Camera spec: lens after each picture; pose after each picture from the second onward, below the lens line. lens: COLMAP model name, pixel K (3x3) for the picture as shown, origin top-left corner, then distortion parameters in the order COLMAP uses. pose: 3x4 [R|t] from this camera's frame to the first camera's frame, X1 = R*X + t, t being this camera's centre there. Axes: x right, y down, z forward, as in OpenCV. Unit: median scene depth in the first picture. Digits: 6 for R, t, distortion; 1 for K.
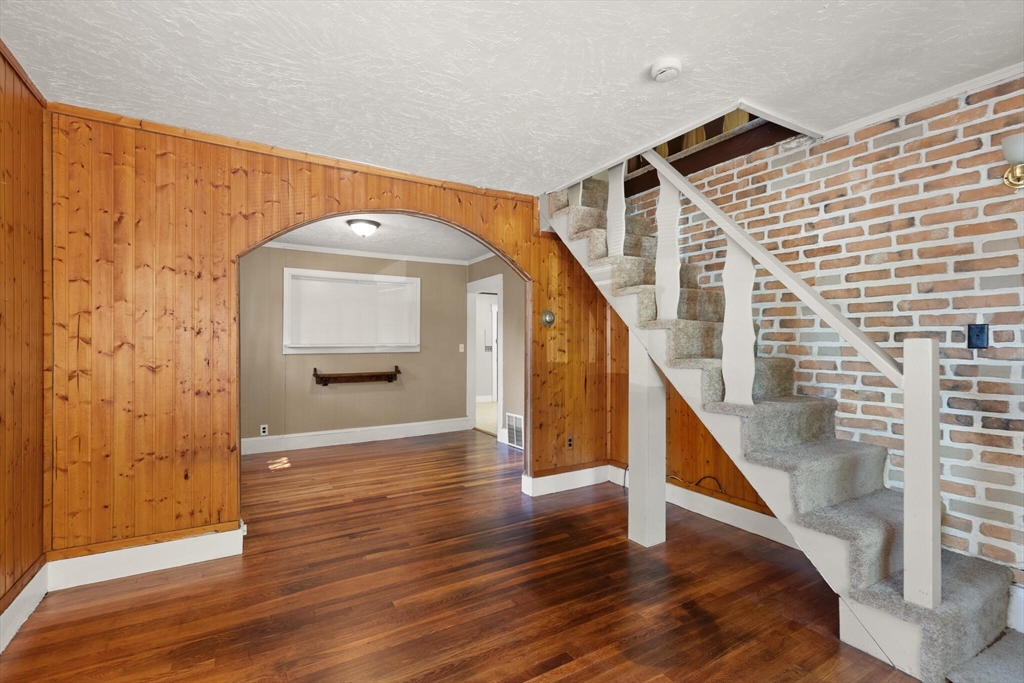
lens RADIAL K [[473.3, 0, 514.5], [0, 473.3, 342.4], [0, 0, 1]] dist [0.002933, -0.001584]
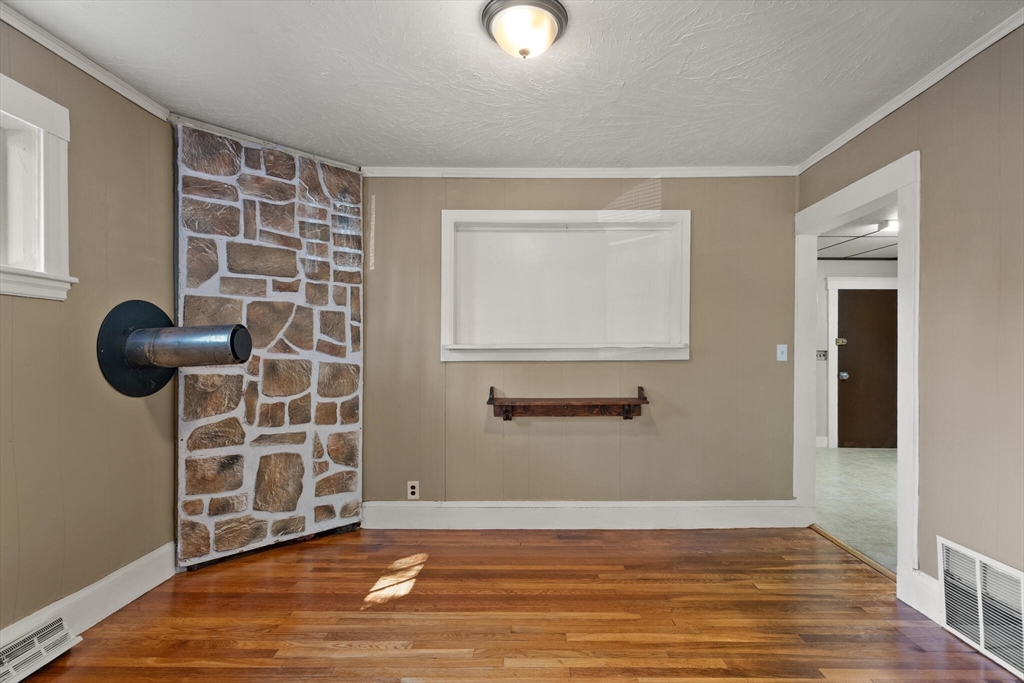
lens RADIAL K [[473.3, 0, 523.7], [0, 473.3, 353.4], [0, 0, 1]] dist [0.002933, -0.001584]
pose [[0.851188, 0.004644, -0.524840, -0.185244], [0.001285, 0.999939, 0.010931, 0.015177], [0.524859, -0.009978, 0.851131, 1.035546]]
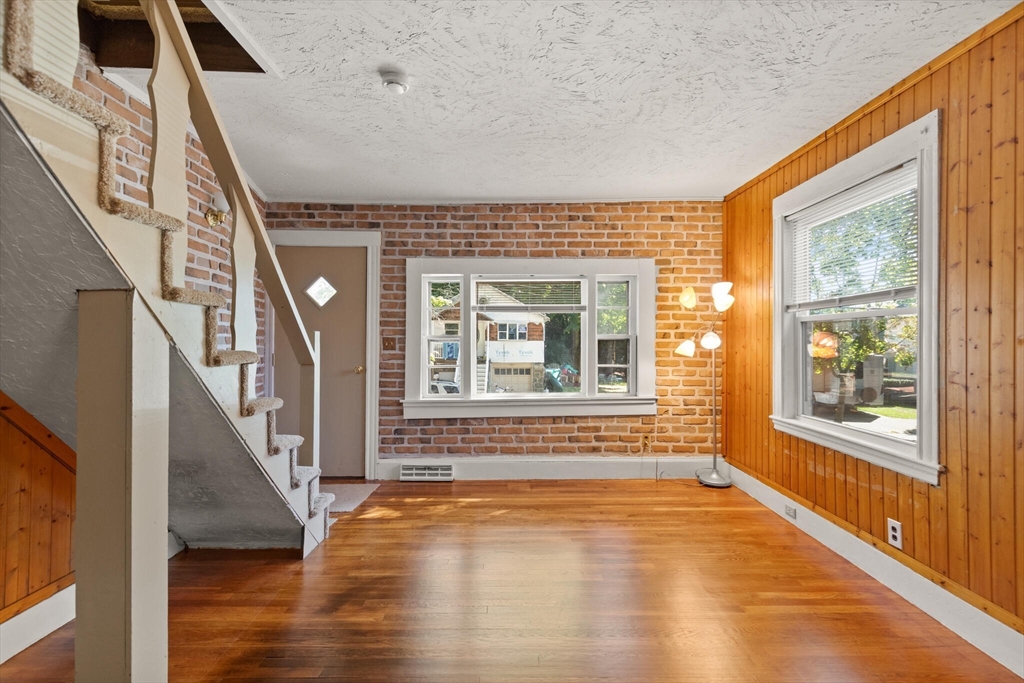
lens RADIAL K [[473.3, 0, 513.6], [0, 473.3, 338.5], [0, 0, 1]] dist [0.002933, -0.001584]
pose [[-0.858357, -0.002759, 0.513046, -0.323537], [-0.008769, 0.999918, -0.009292, 0.014511], [-0.512978, -0.012475, -0.858311, 1.221556]]
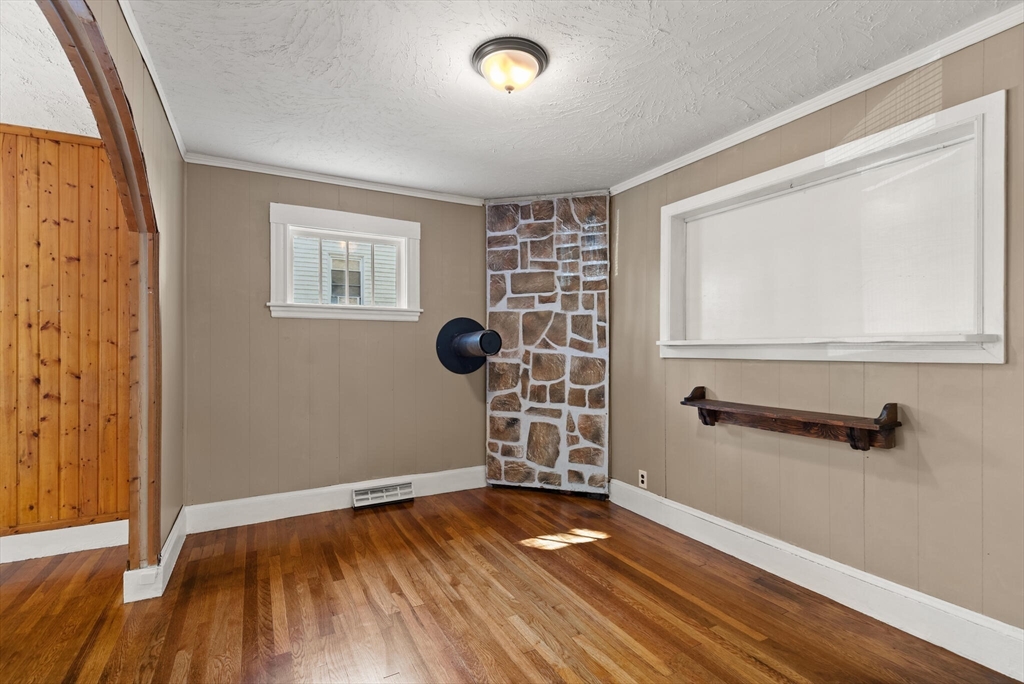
lens RADIAL K [[473.3, 0, 529.3], [0, 473.3, 344.3], [0, 0, 1]] dist [0.002933, -0.001584]
pose [[-0.038370, -0.001102, -0.999263, 0.181019], [0.007324, 0.999972, -0.001384, 0.013936], [0.999237, -0.007371, -0.038361, 1.587675]]
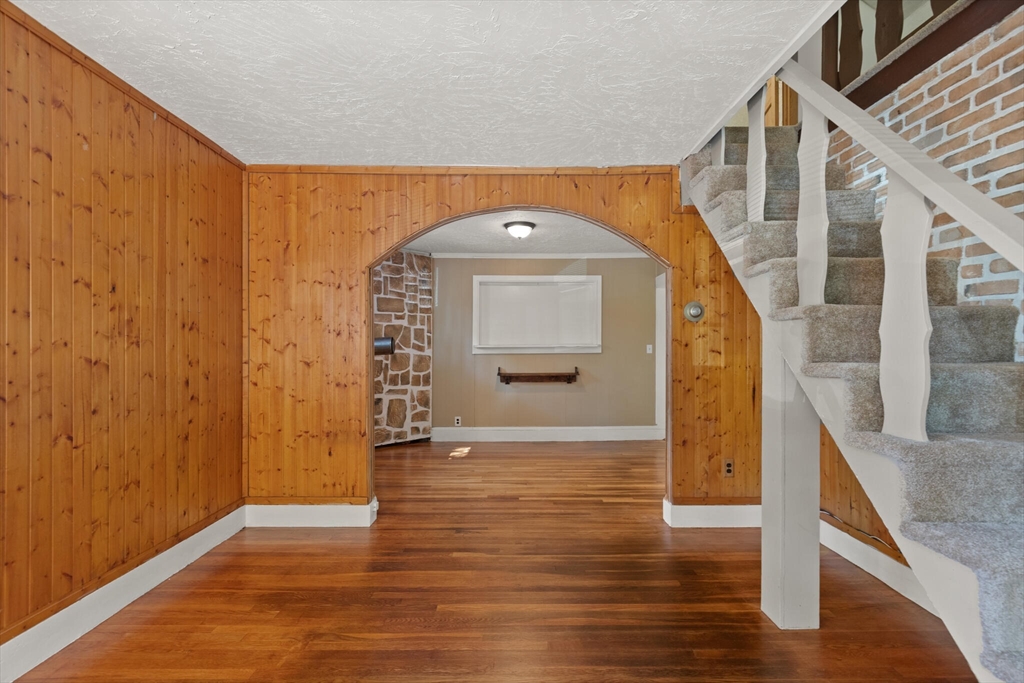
lens RADIAL K [[473.3, 0, 510.3], [0, 473.3, 343.9], [0, 0, 1]] dist [0.002933, -0.001584]
pose [[0.858624, -0.003887, -0.512591, 0.282342], [0.002721, 0.999992, -0.003026, 0.007826], [0.512598, 0.001204, 0.858628, 0.177010]]
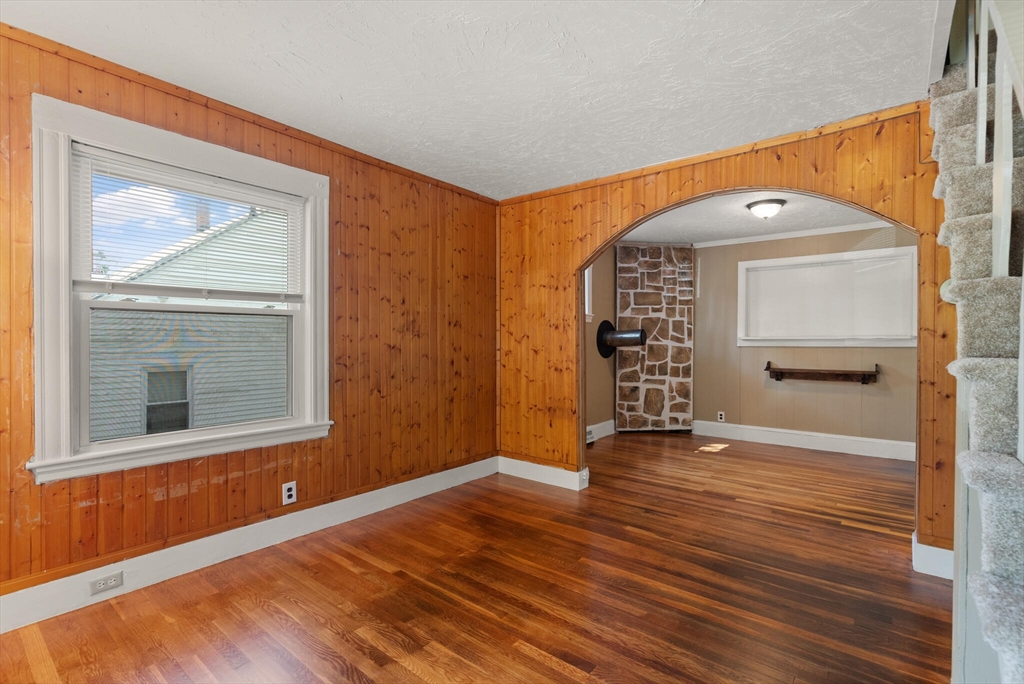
lens RADIAL K [[473.3, 0, 513.8], [0, 473.3, 340.6], [0, 0, 1]] dist [0.002933, -0.001584]
pose [[0.346313, 0.003126, -0.938114, 0.574620], [0.002489, 0.999988, 0.004251, 0.011472], [0.938116, -0.003807, 0.346301, 0.337190]]
